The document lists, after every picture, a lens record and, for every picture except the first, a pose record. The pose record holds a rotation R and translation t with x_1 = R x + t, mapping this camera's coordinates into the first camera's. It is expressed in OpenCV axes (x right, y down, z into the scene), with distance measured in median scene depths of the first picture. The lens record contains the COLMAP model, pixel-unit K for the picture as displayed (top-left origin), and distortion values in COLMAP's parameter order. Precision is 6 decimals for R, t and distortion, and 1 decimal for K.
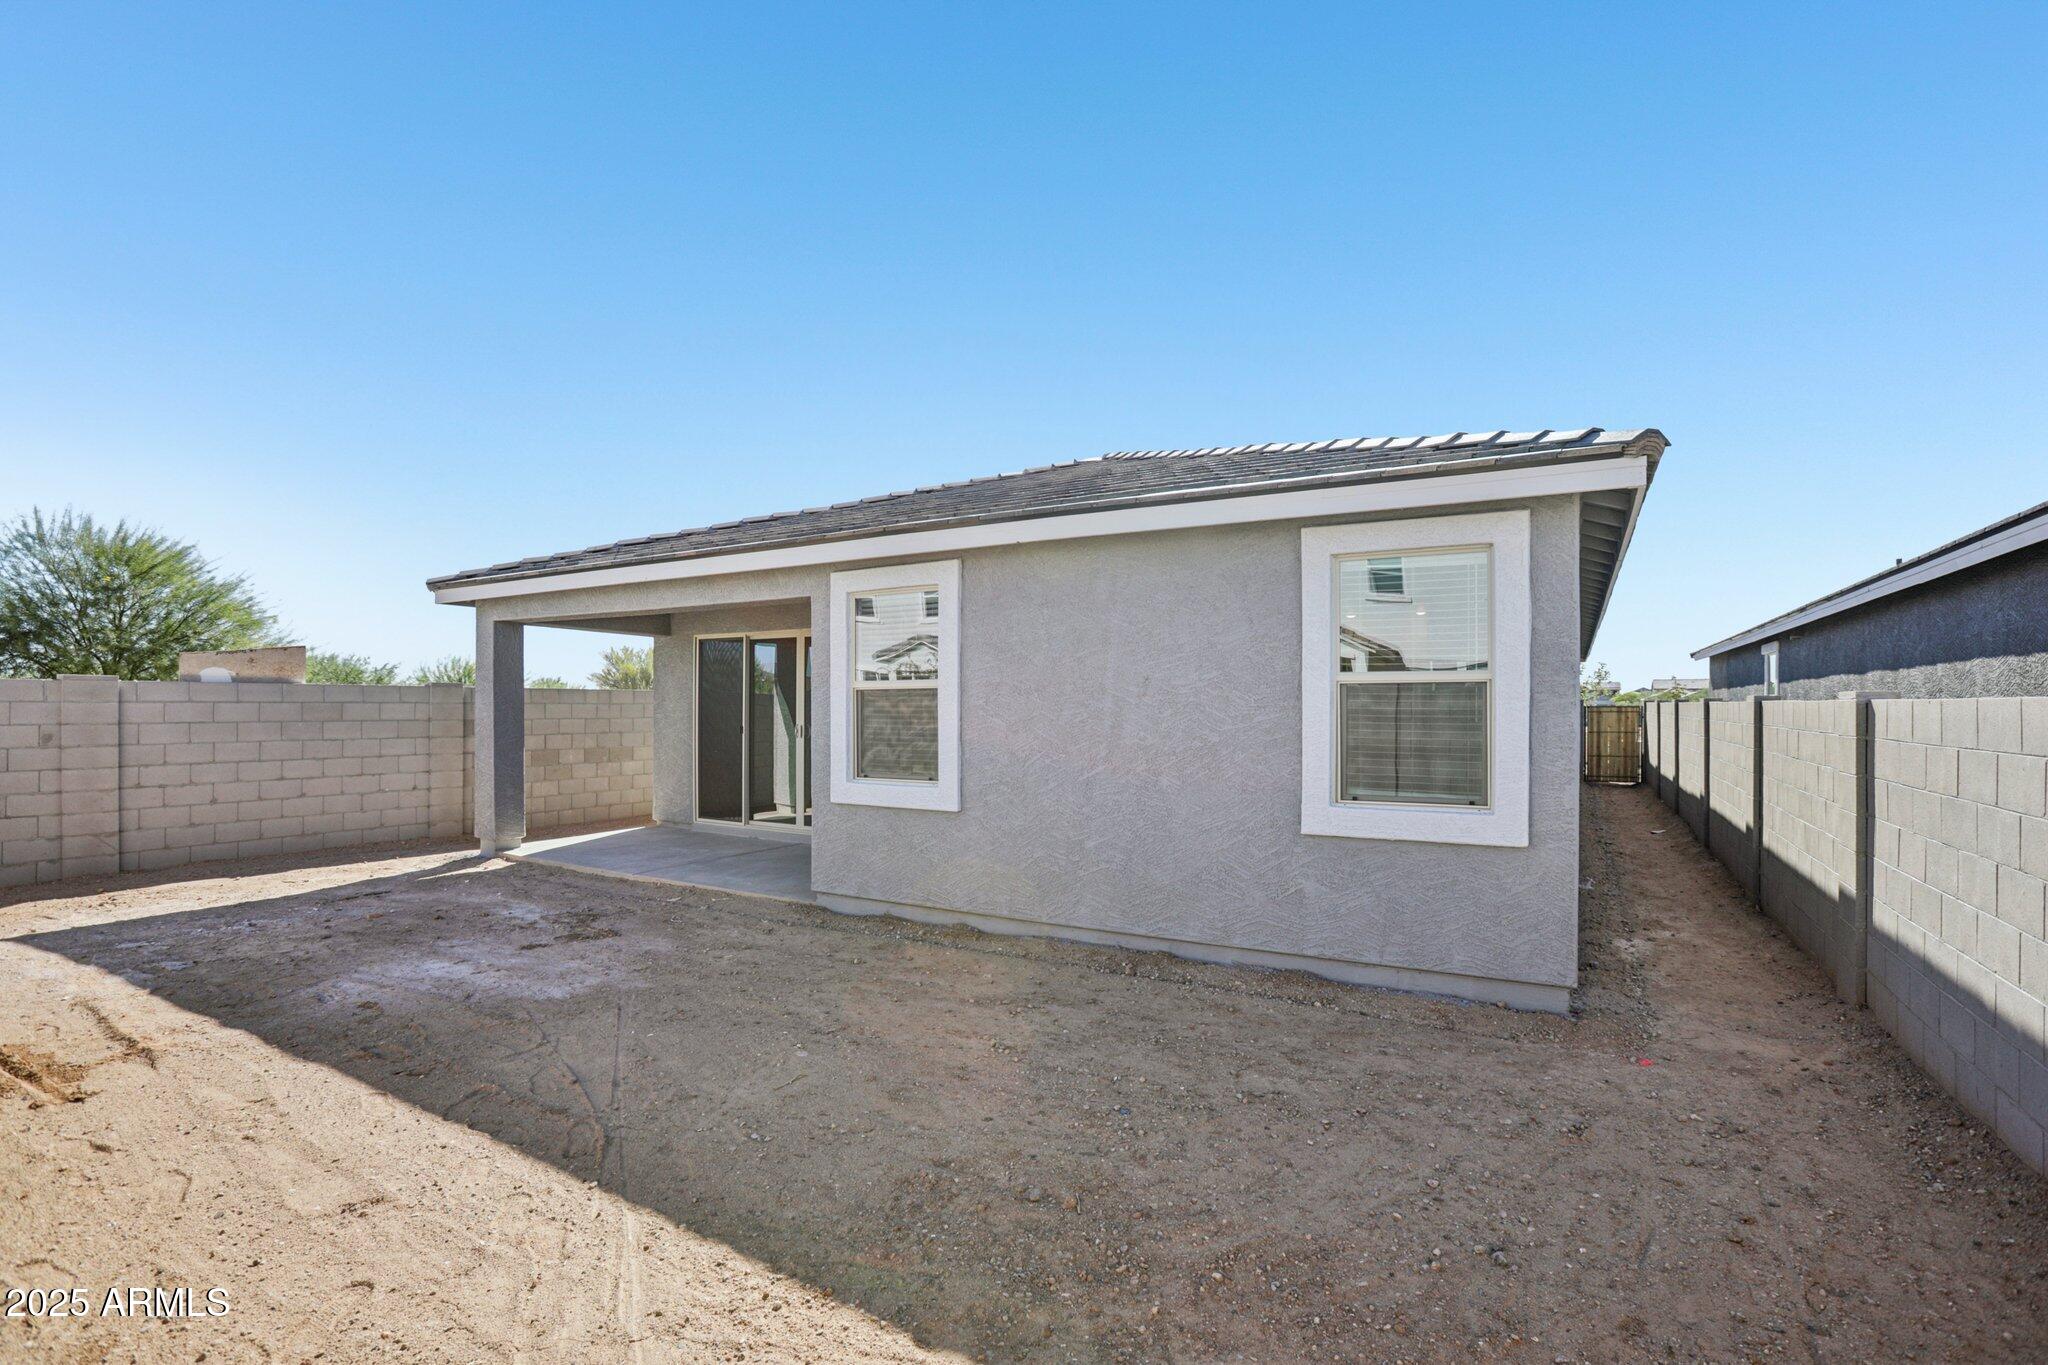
lens RADIAL K [[957.0, 0, 1026.2], [0, 957.0, 720.9], [0, 0, 1]] dist [-0.087489, 0.042538]
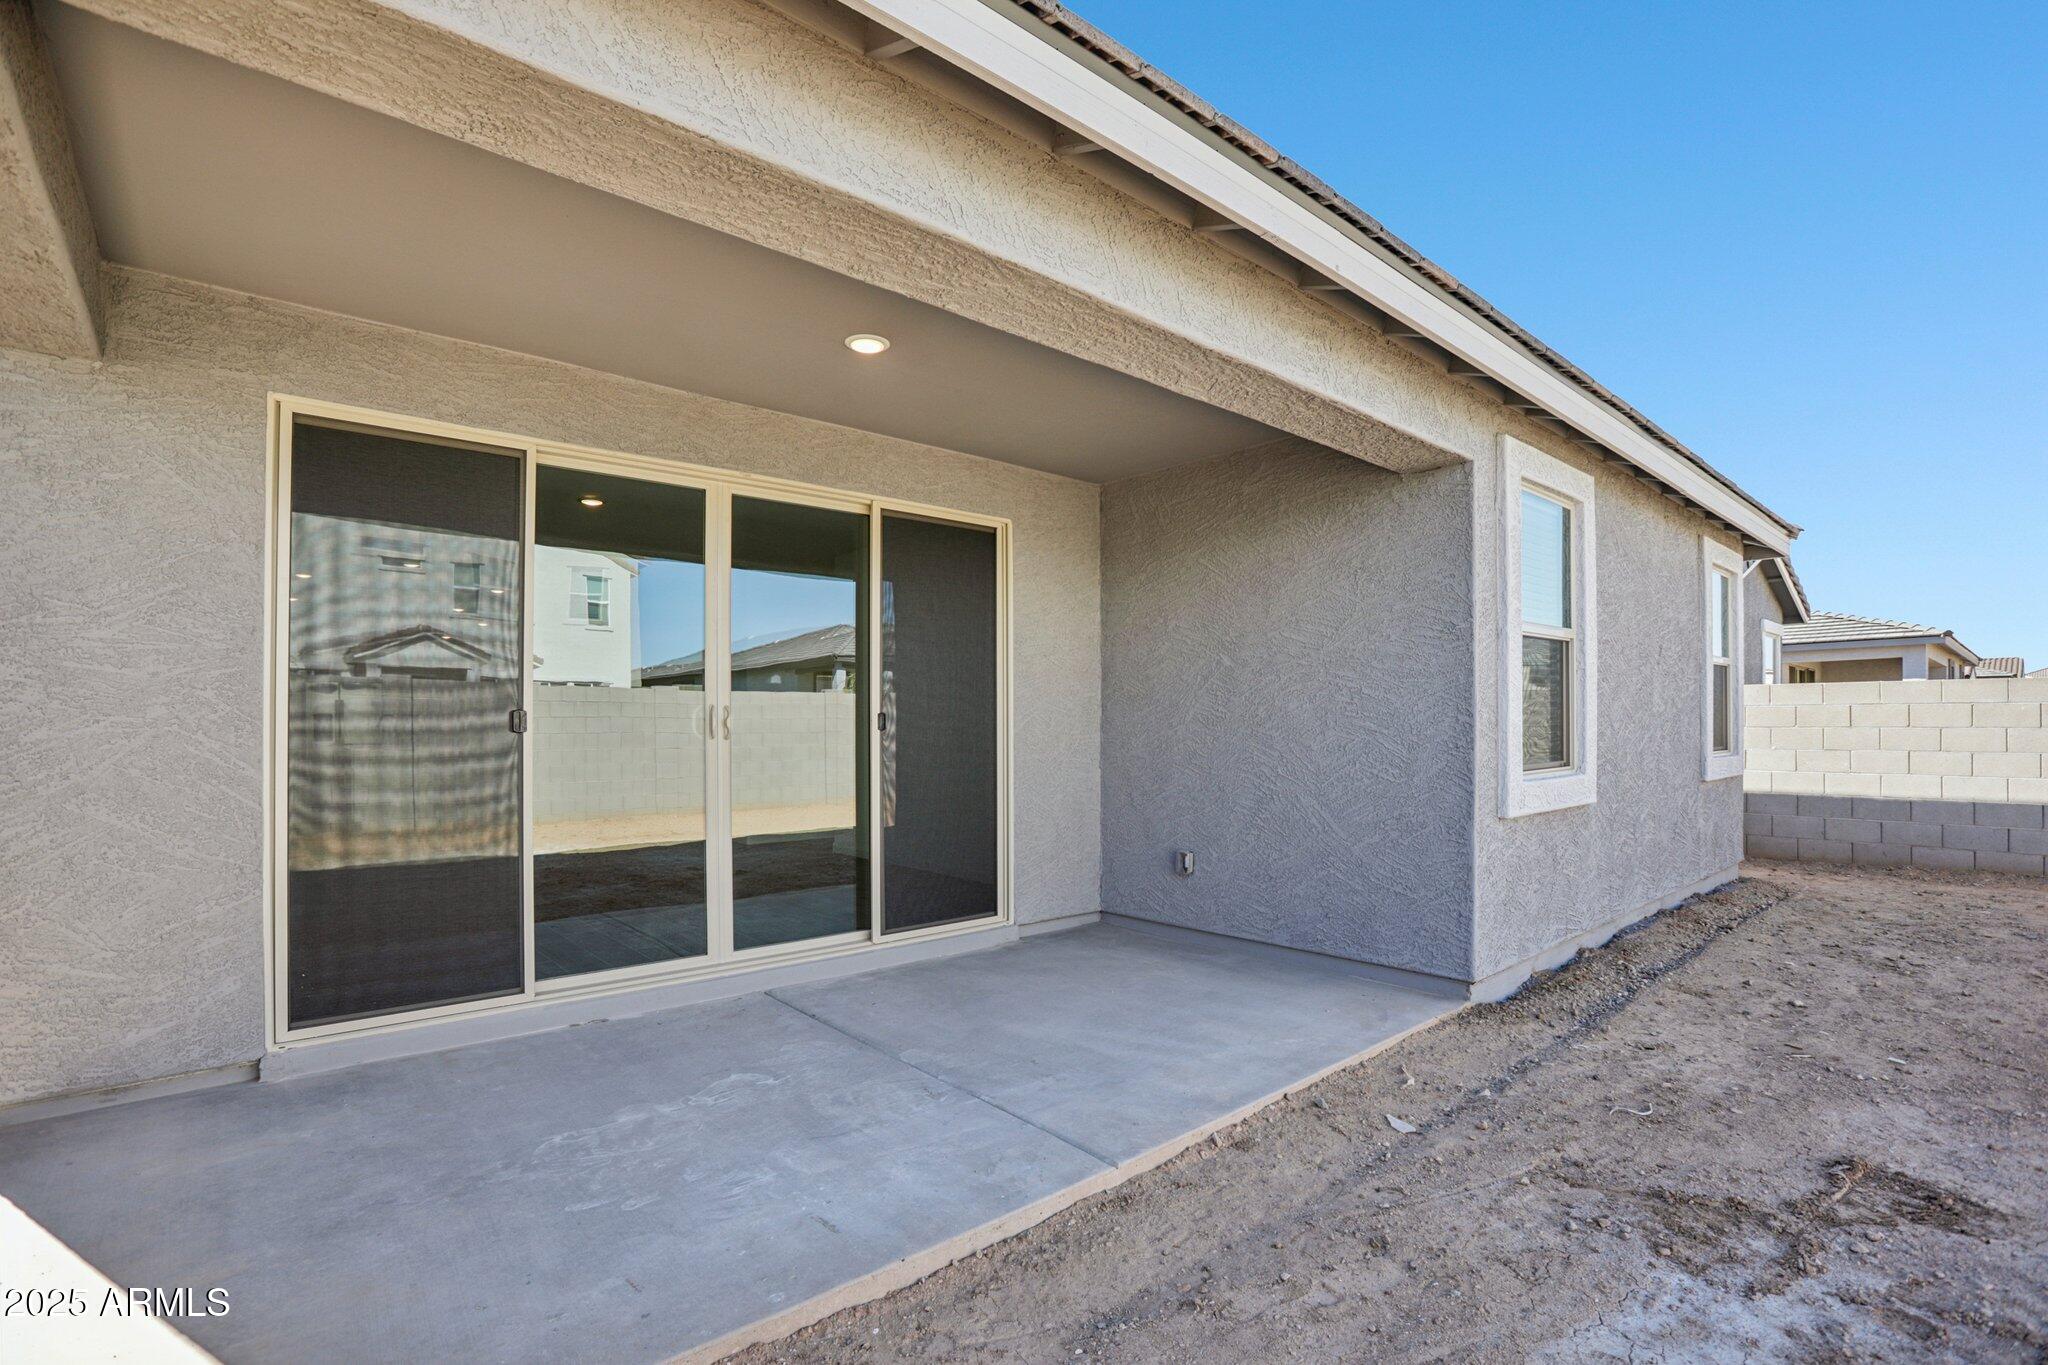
lens RADIAL K [[957.0, 0, 1026.2], [0, 957.0, 720.9], [0, 0, 1]] dist [-0.087489, 0.042538]
pose [[0.308801, -0.001926, 0.951125, -0.951061], [0.017579, 0.999839, -0.003683, 0.024313], [-0.950964, 0.017858, 0.308785, 1.234138]]
